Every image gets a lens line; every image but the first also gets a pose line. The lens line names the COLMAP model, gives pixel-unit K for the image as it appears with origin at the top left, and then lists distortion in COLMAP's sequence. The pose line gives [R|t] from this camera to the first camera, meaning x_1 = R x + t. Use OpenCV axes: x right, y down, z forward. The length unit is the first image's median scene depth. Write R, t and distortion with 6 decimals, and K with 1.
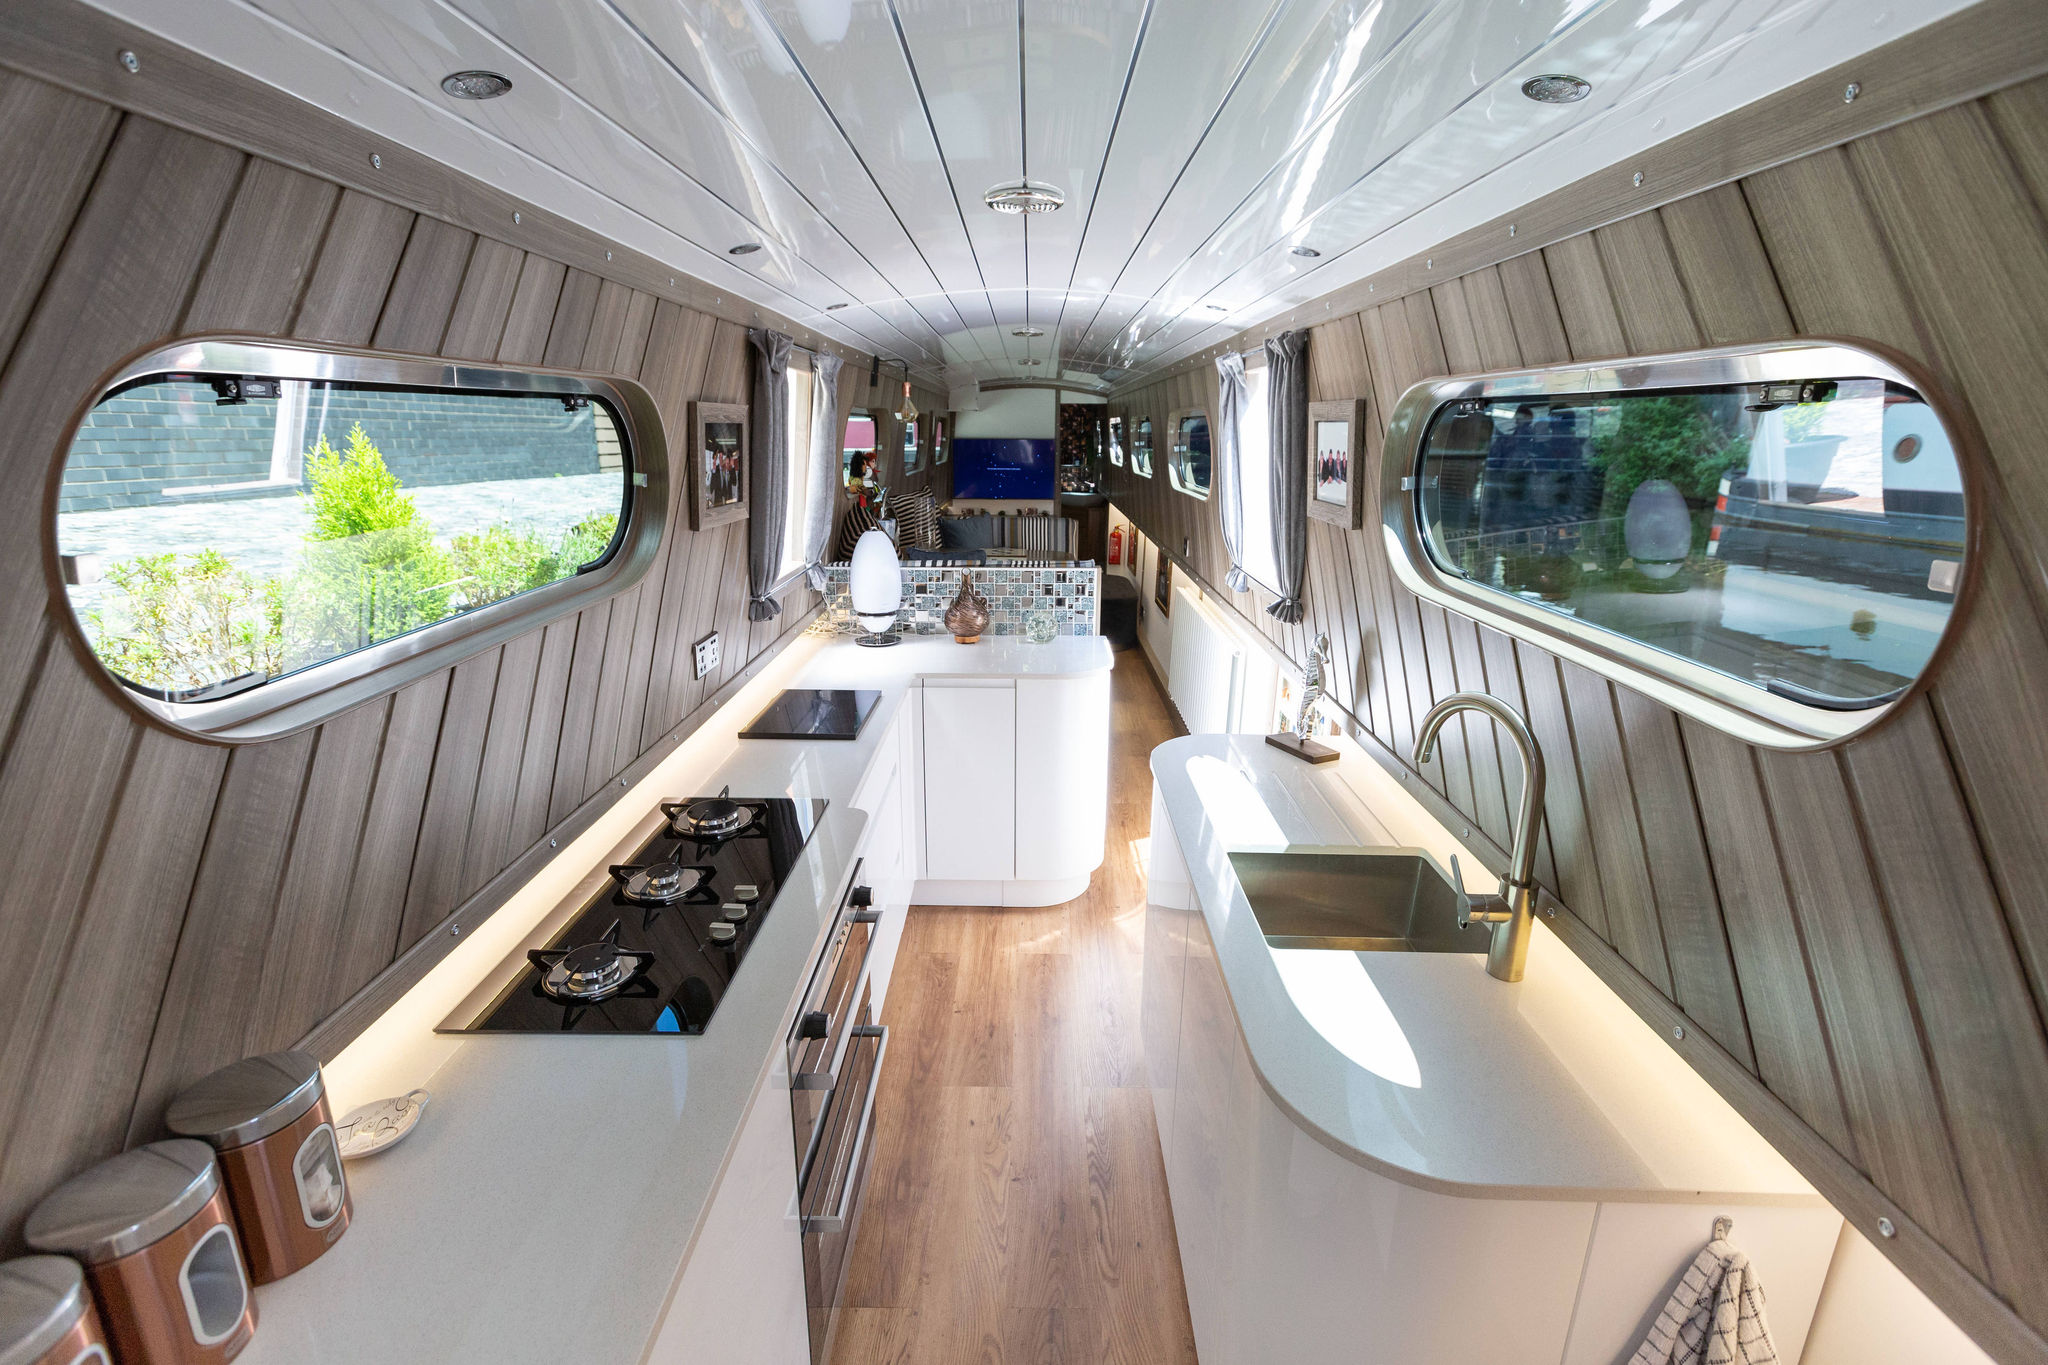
lens RADIAL K [[913.3, 0, 1024.0], [0, 913.3, 682.5], [0, 0, 1]] dist [0.002450, -0.000079]
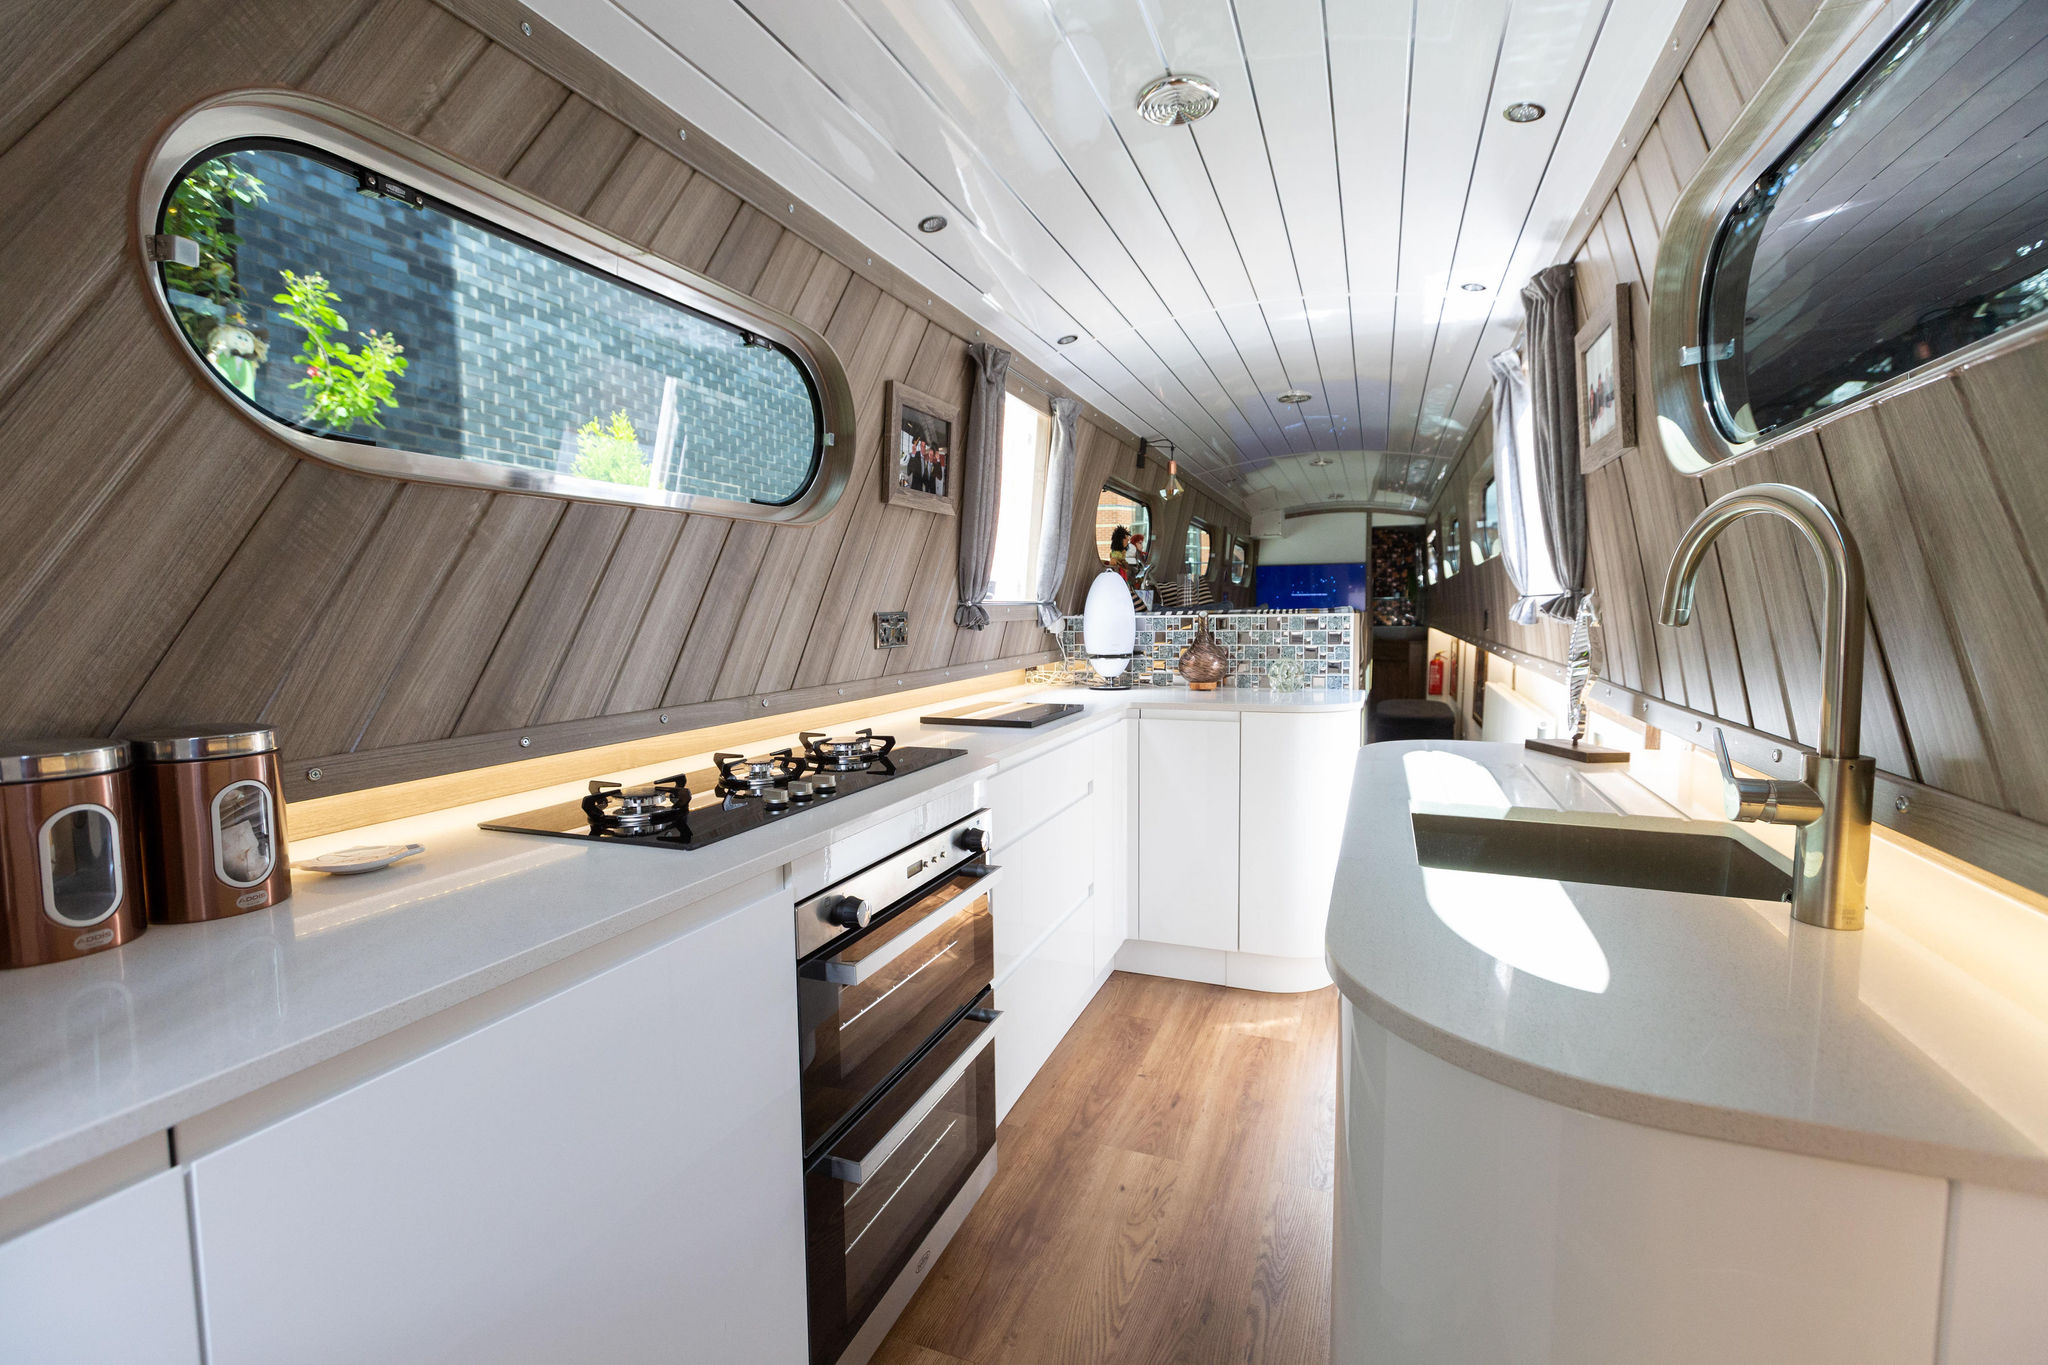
lens RADIAL K [[898.1, 0, 1024.0], [0, 898.1, 682.5], [0, 0, 1]] dist [-0.000749, 0.000227]
pose [[0.932884, 0.011333, -0.360000, 0.133386], [-0.080401, 0.980837, -0.177468, 0.171714], [0.351090, 0.194501, 0.915918, 0.131607]]
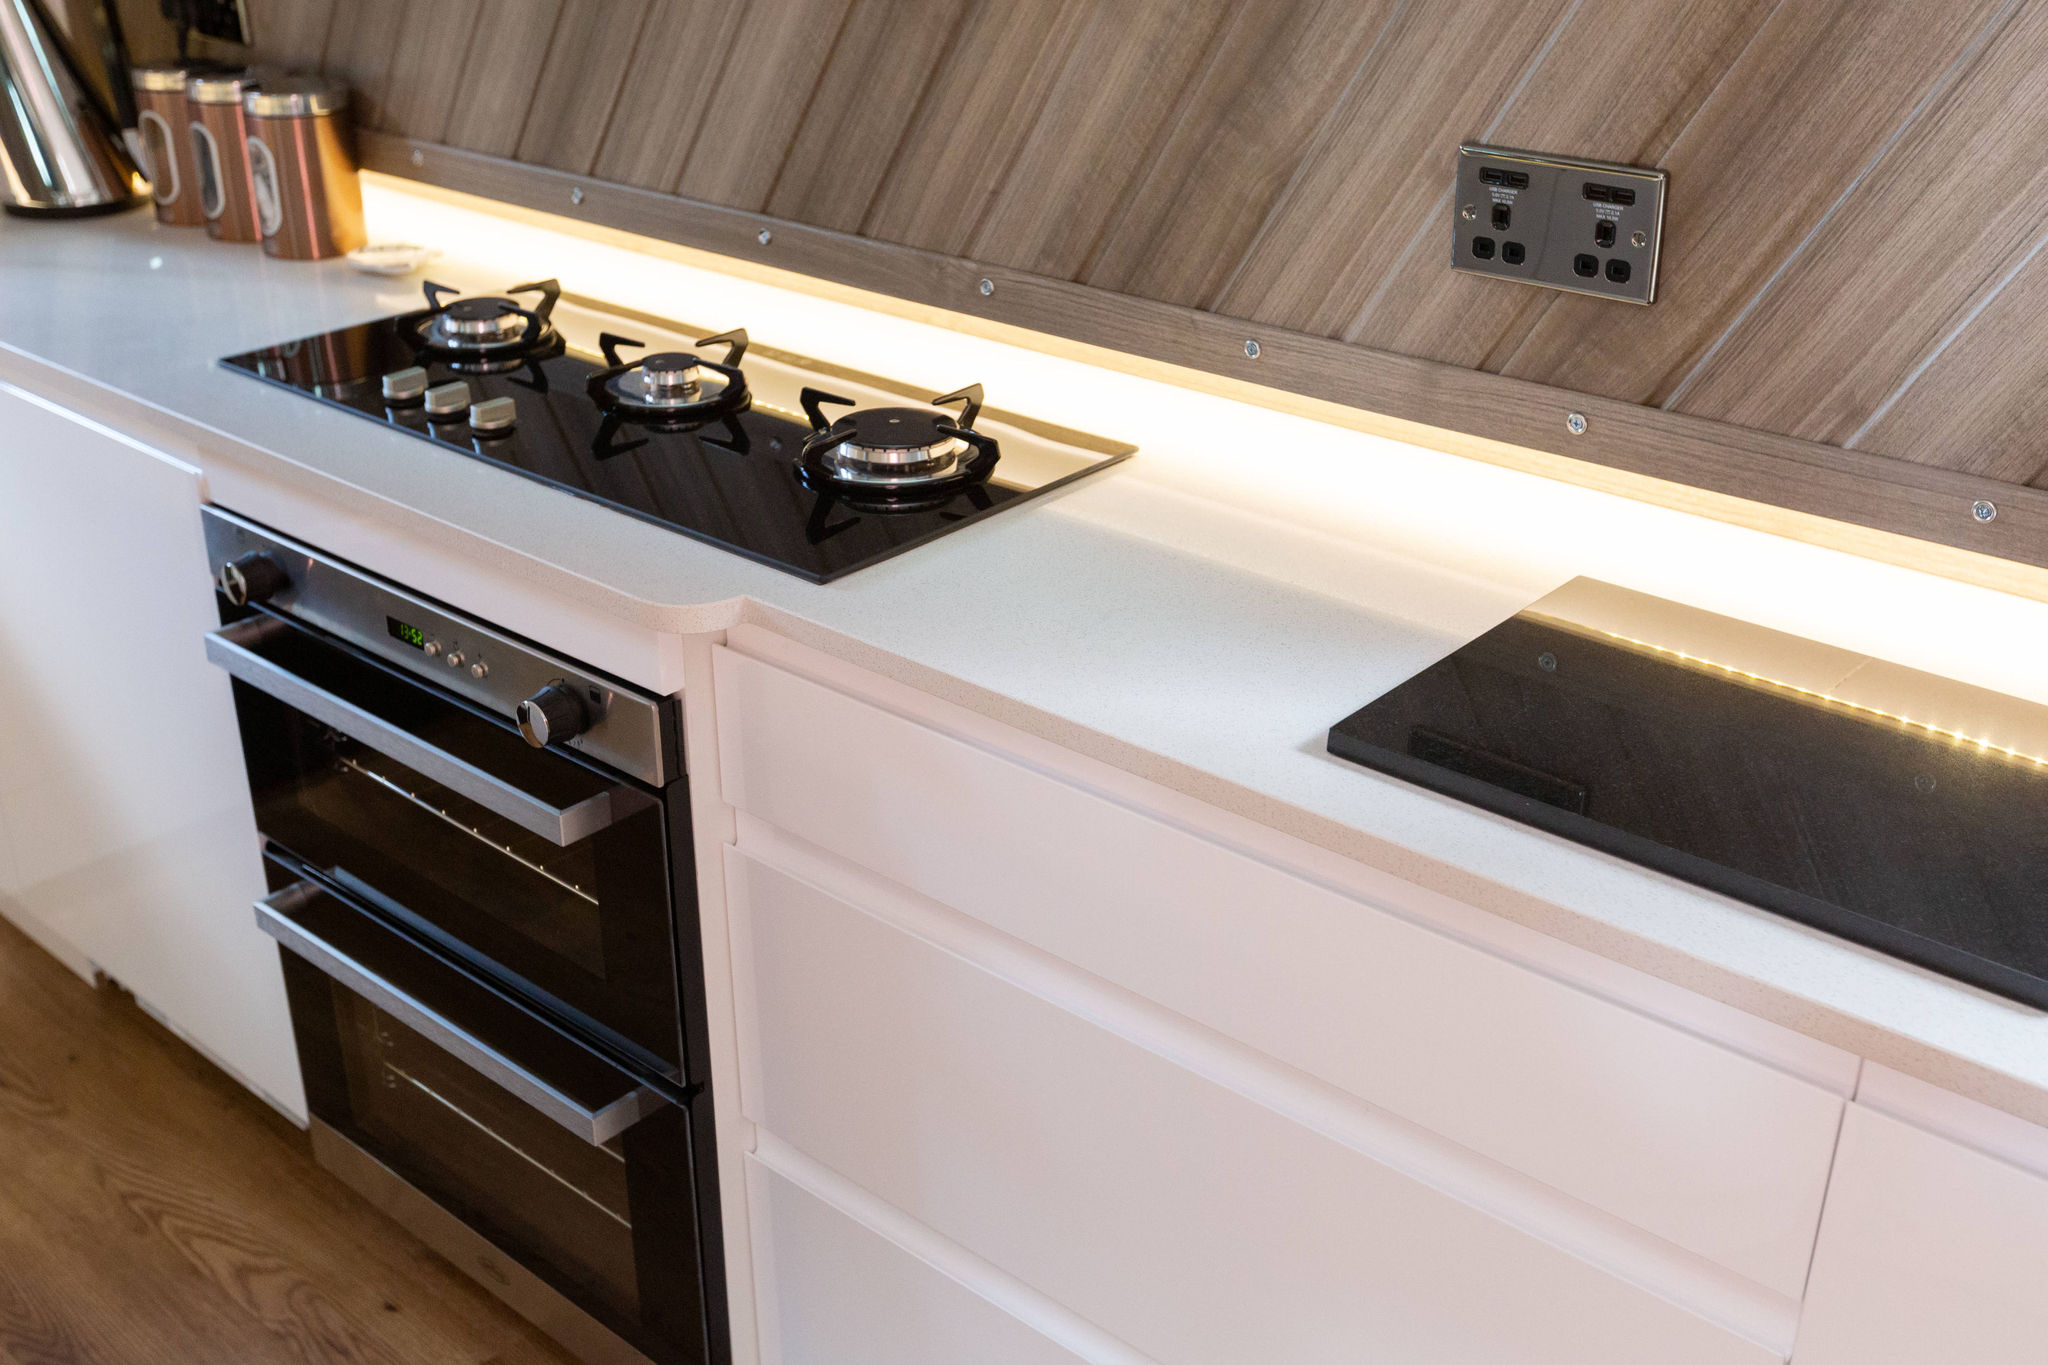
lens RADIAL K [[2065.8, 0, 1024.0], [0, 2065.8, 682.5], [0, 0, 1]] dist [-0.008565, -0.008580]
pose [[-0.648387, 0.324871, -0.688515, 0.195275], [-0.210806, 0.792406, 0.572411, -0.212263], [0.731543, 0.516287, -0.445301, 1.092372]]
